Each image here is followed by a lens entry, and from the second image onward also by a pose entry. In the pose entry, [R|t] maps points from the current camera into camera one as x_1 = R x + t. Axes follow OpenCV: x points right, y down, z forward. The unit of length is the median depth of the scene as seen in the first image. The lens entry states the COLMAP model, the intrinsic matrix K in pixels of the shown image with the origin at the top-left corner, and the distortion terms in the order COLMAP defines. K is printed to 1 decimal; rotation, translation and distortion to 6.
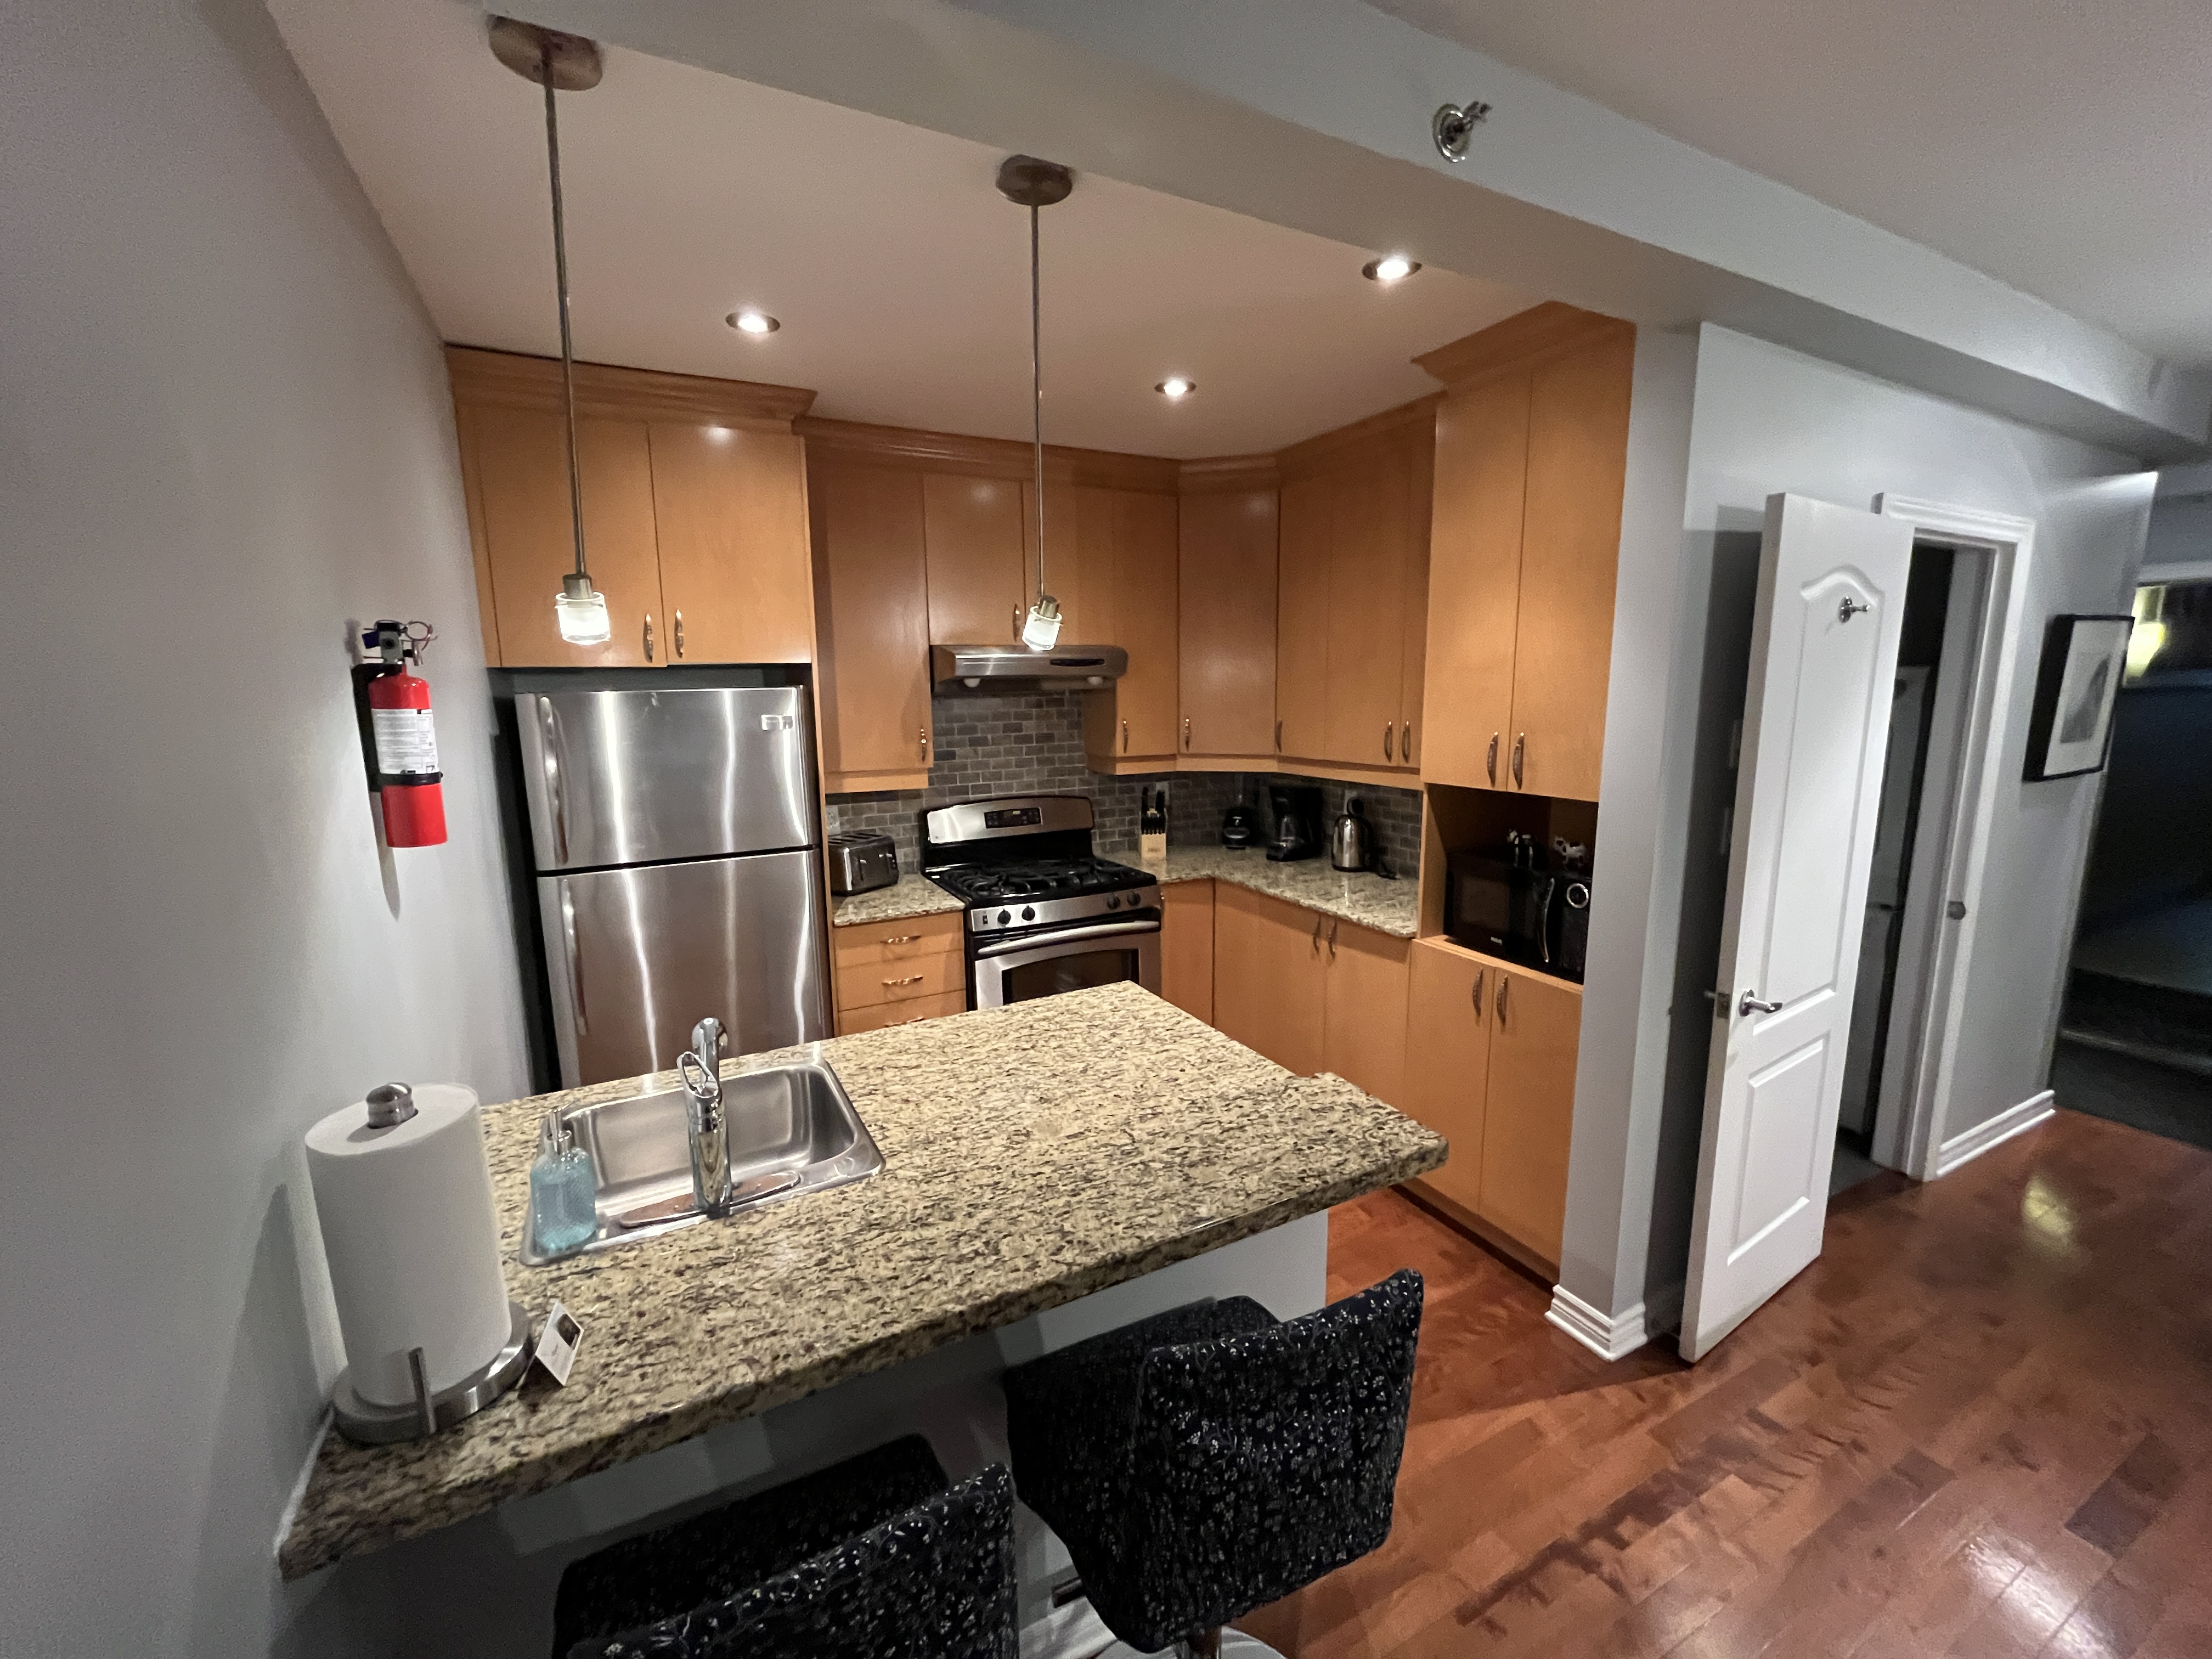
lens RADIAL K [[898.1, 0, 1103.7], [0, 898.1, 836.8], [0, 0, 1]] dist [-0.002523, -0.000017]
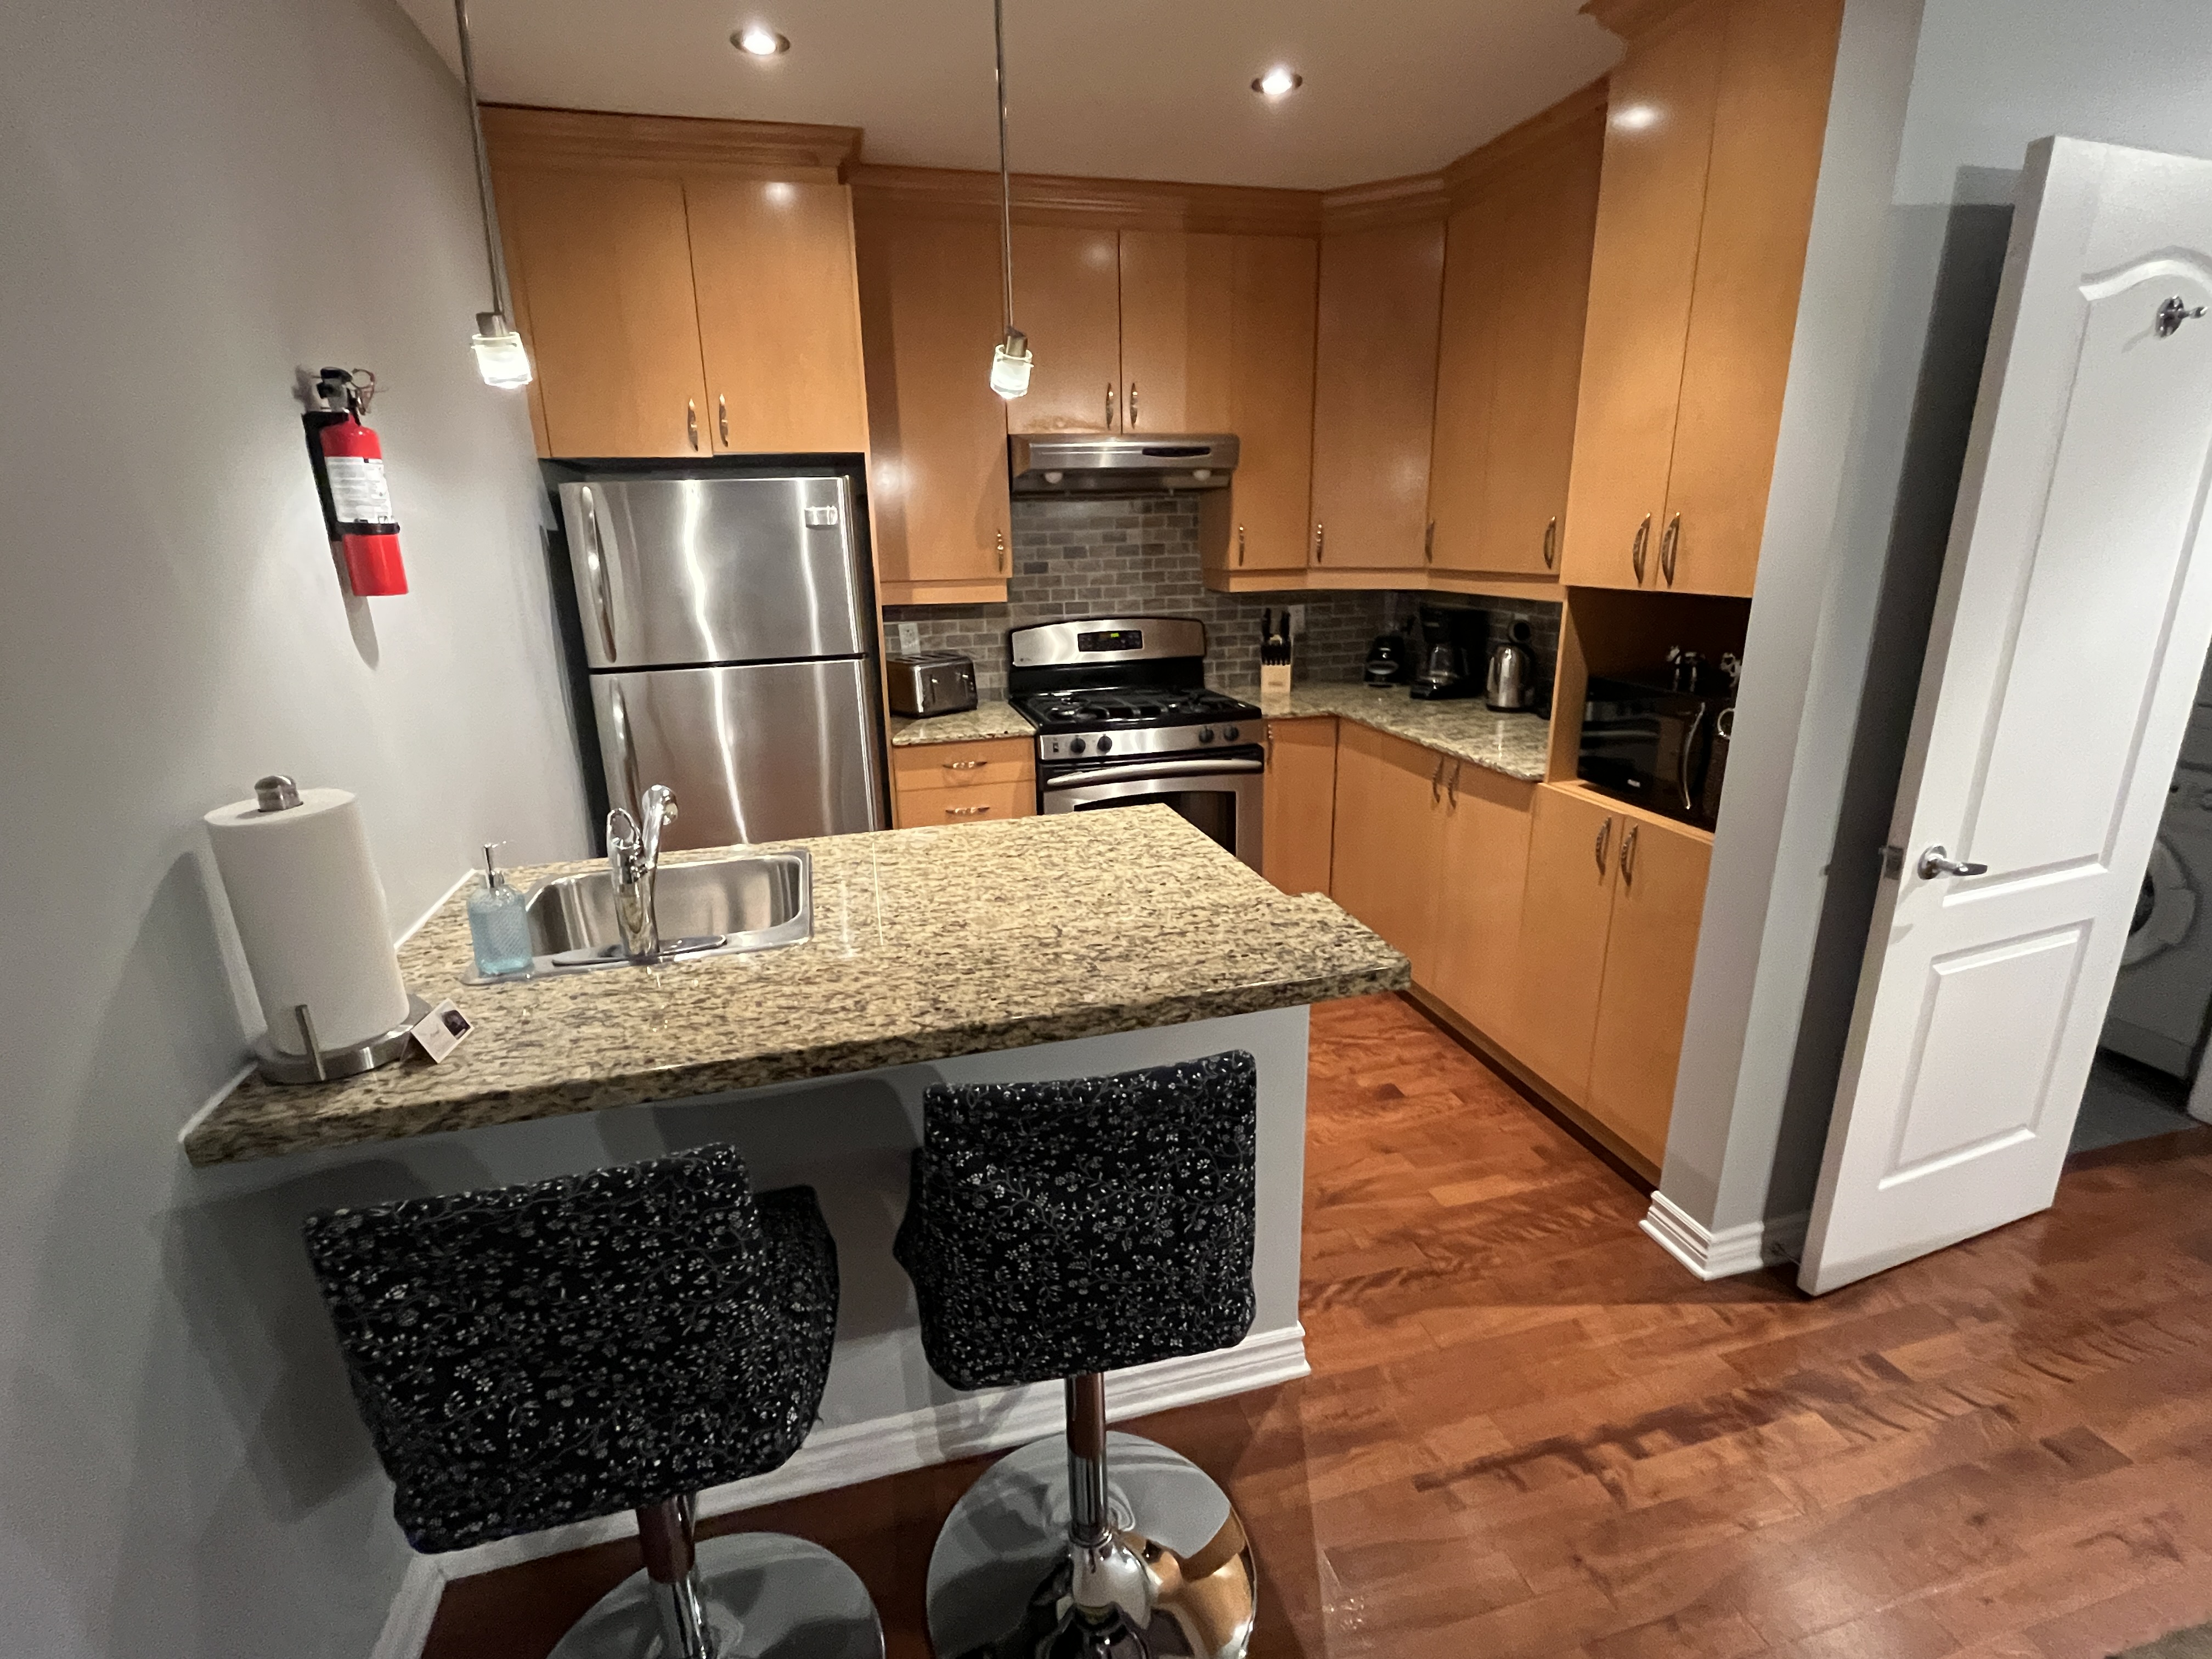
lens RADIAL K [[1028.8, 0, 1095.3], [0, 1028.8, 834.0], [0, 0, 1]] dist [-0.003922, 0.001241]
pose [[0.975271, 0.055831, -0.213845, 0.199161], [-0.028566, 0.991294, 0.128530, 0.066716], [0.219159, -0.119243, 0.968375, -0.005600]]
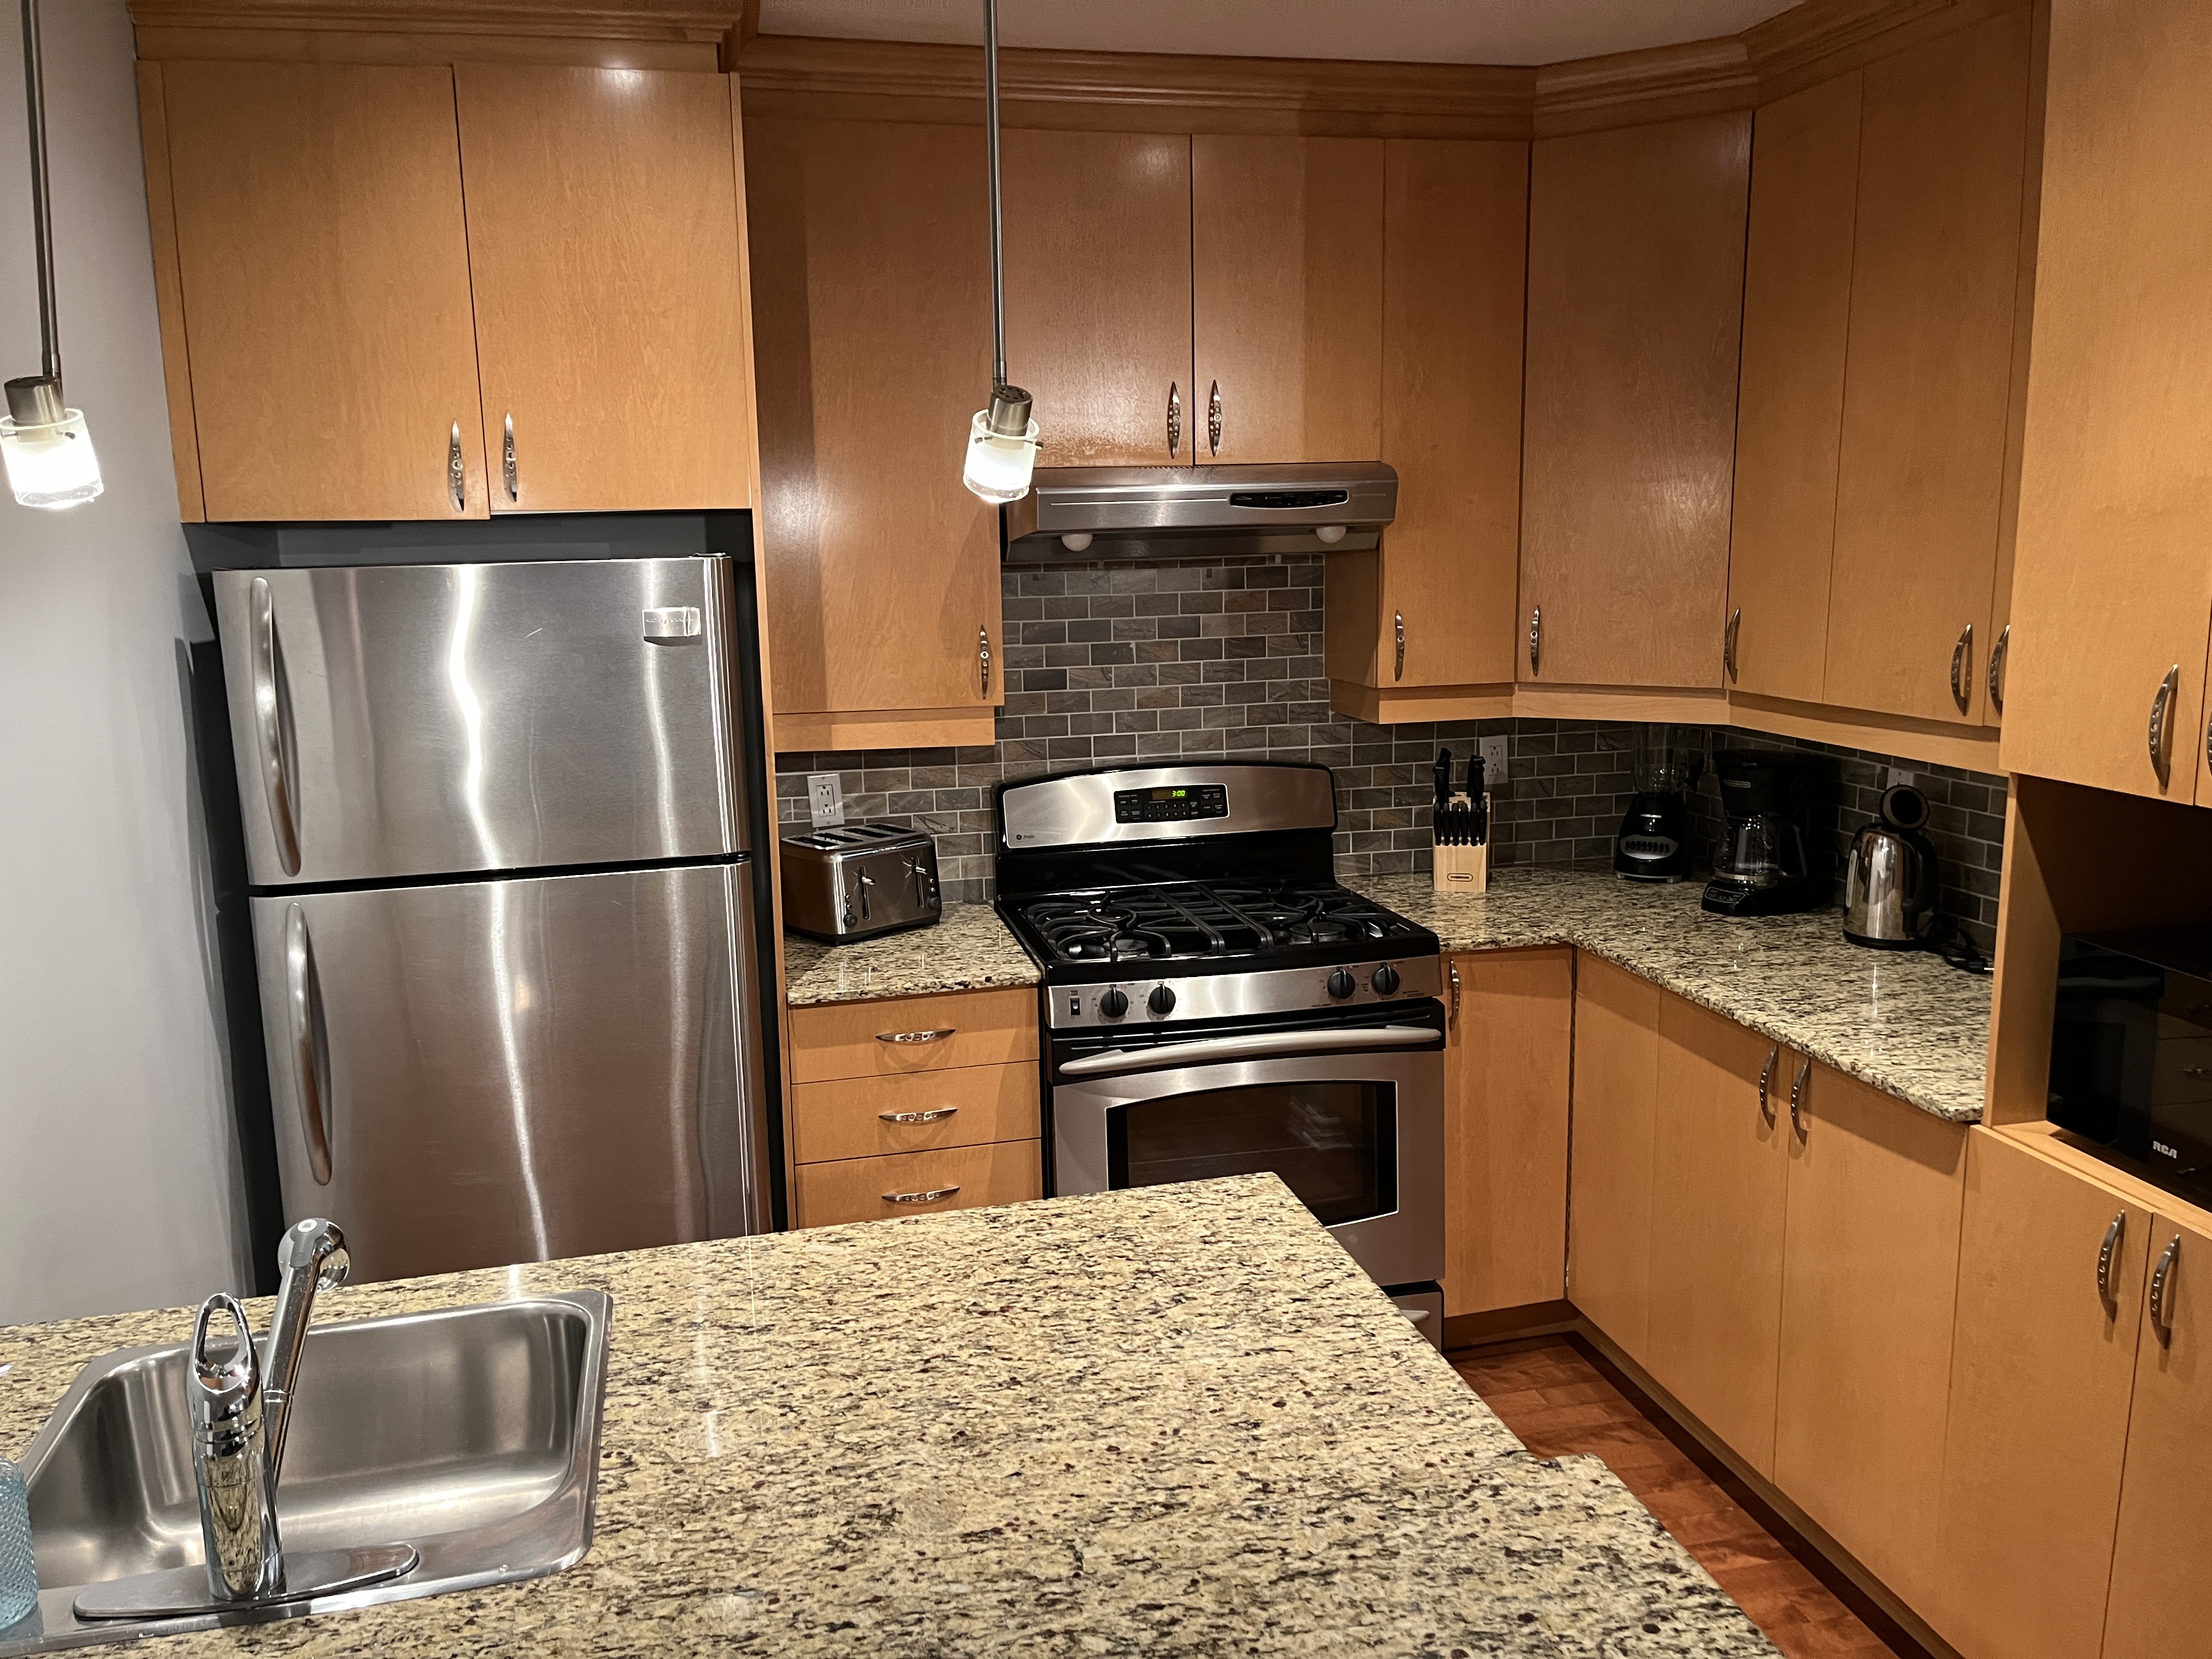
lens RADIAL K [[1681.9, 0, 1094.2], [0, 1681.9, 832.2], [0, 0, 1]] dist [0.071343, -0.094036]
pose [[0.968609, 0.038463, -0.245597, 0.165185], [-0.034627, 0.999202, 0.019919, -0.040499], [0.246167, -0.010789, 0.969167, 0.110010]]
